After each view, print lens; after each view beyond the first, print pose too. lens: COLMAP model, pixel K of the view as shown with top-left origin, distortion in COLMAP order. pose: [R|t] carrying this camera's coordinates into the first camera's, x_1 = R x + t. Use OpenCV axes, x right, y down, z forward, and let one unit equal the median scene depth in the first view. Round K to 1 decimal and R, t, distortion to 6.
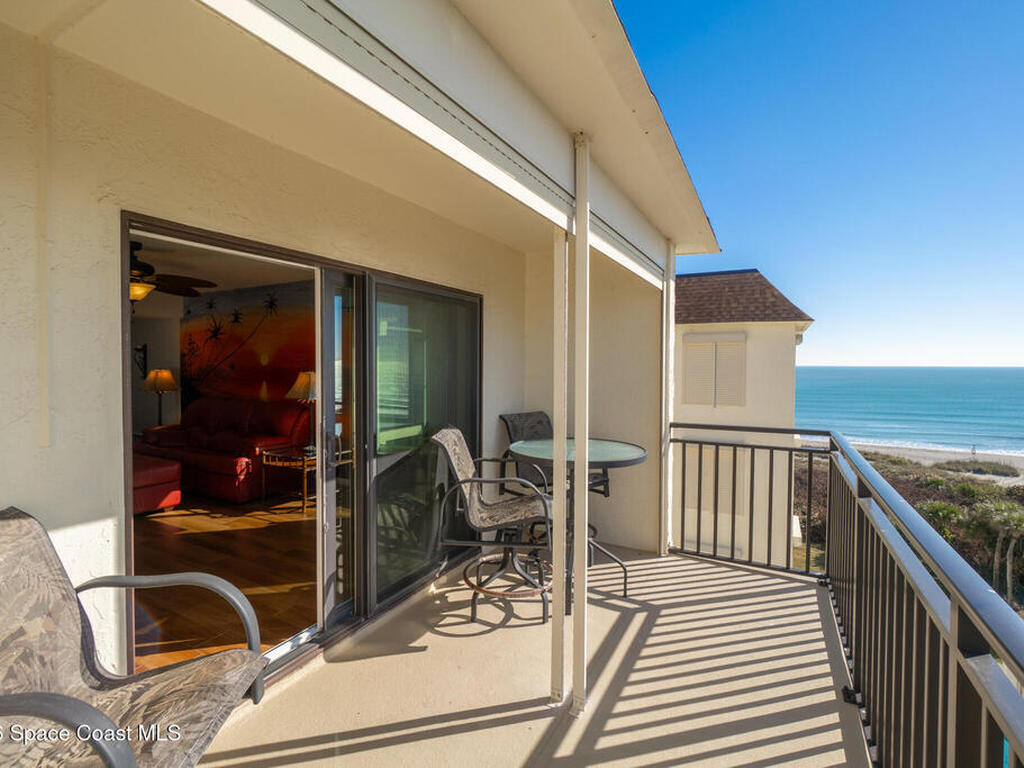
lens RADIAL K [[499.7, 0, 507.8], [0, 499.7, 376.3], [0, 0, 1]] dist [-0.008456, 0.003693]
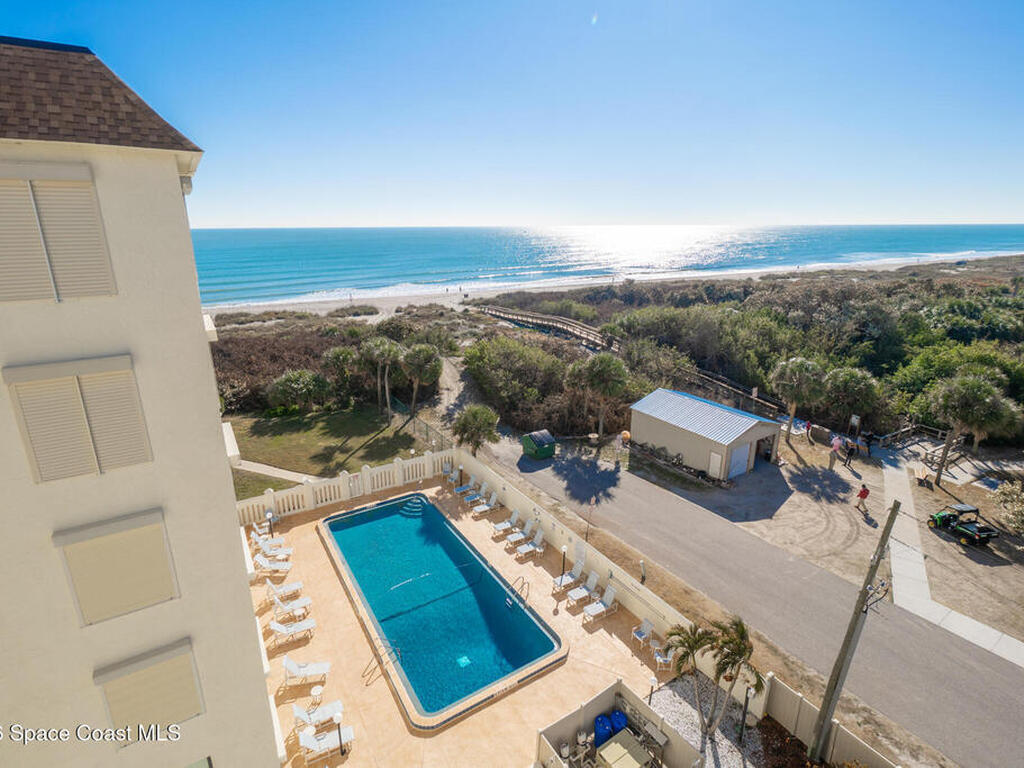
lens RADIAL K [[499.7, 0, 503.3], [0, 499.7, 378.8], [0, 0, 1]] dist [-0.008456, 0.003693]
pose [[0.491821, -0.251314, 0.833639, 0.062894], [0.017268, 0.960066, 0.279240, -0.000656], [-0.870525, -0.122941, 0.476520, 0.103058]]
